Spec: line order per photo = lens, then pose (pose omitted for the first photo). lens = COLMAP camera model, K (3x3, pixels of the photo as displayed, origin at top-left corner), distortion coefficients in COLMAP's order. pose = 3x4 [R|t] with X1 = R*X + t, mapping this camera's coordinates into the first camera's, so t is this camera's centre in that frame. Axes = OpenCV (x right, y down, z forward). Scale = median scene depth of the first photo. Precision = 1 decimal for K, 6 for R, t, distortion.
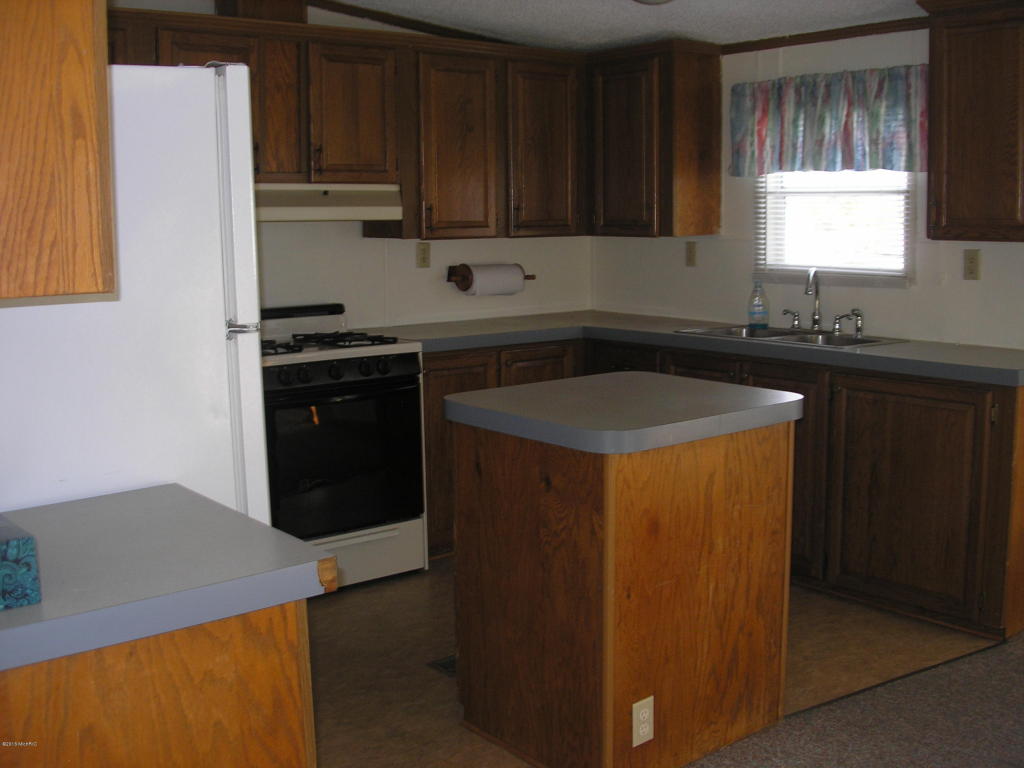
lens RADIAL K [[1137.6, 0, 516.6], [0, 1137.6, 379.2], [0, 0, 1]] dist [-0.152276, 0.003325]
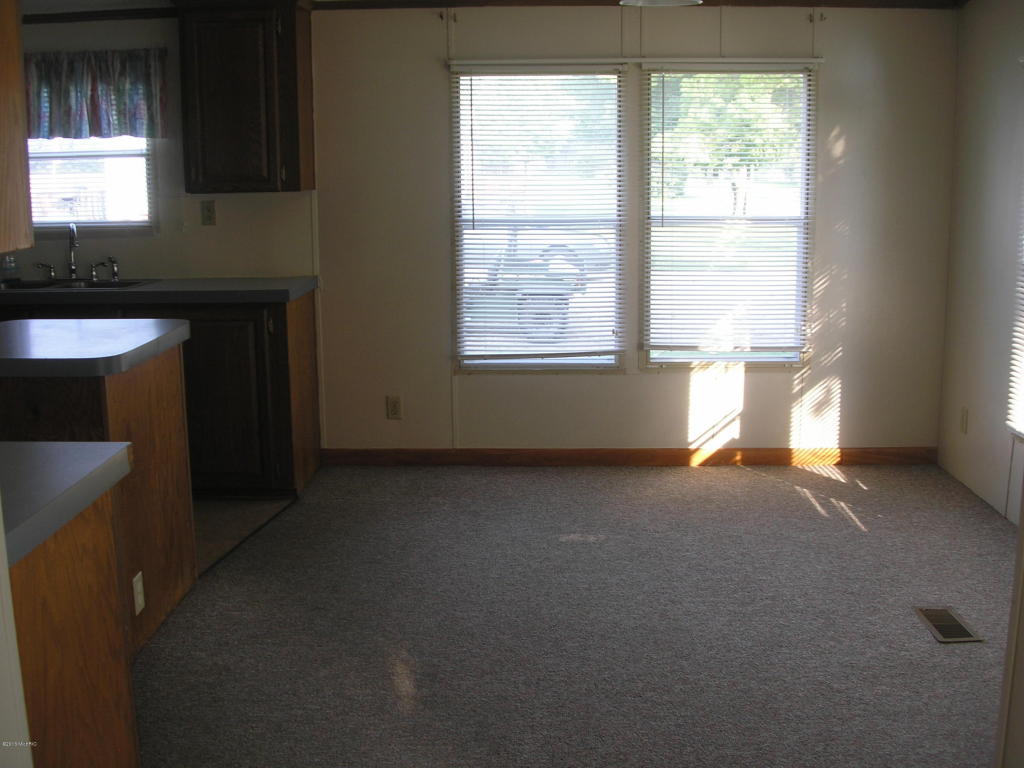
lens RADIAL K [[1137.6, 0, 516.6], [0, 1137.6, 379.2], [0, 0, 1]] dist [-0.152276, 0.003325]
pose [[0.649505, -0.136323, 0.748037, -0.320431], [0.106718, 0.990402, 0.087830, 0.007026], [-0.752831, 0.022783, 0.657820, -0.075689]]
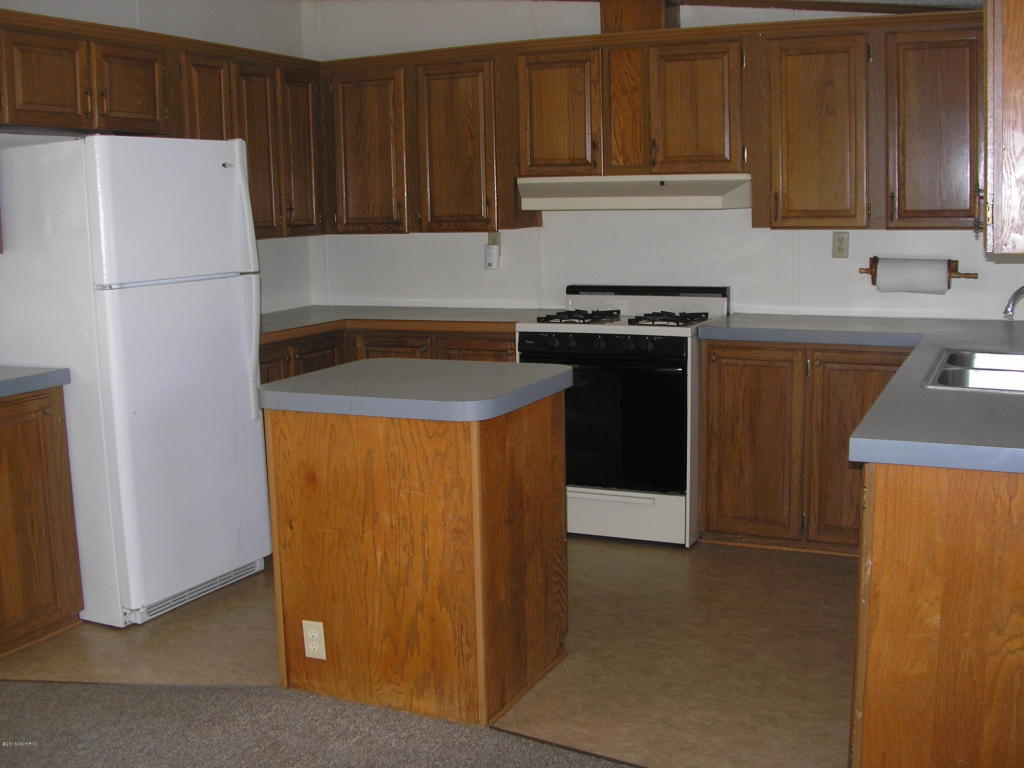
lens RADIAL K [[1137.6, 0, 516.6], [0, 1137.6, 379.2], [0, 0, 1]] dist [-0.152276, 0.003325]
pose [[0.440719, 0.137285, -0.887085, 0.796514], [-0.111283, 0.988968, 0.097765, -0.071965], [0.890721, 0.055631, 0.451134, 0.409526]]
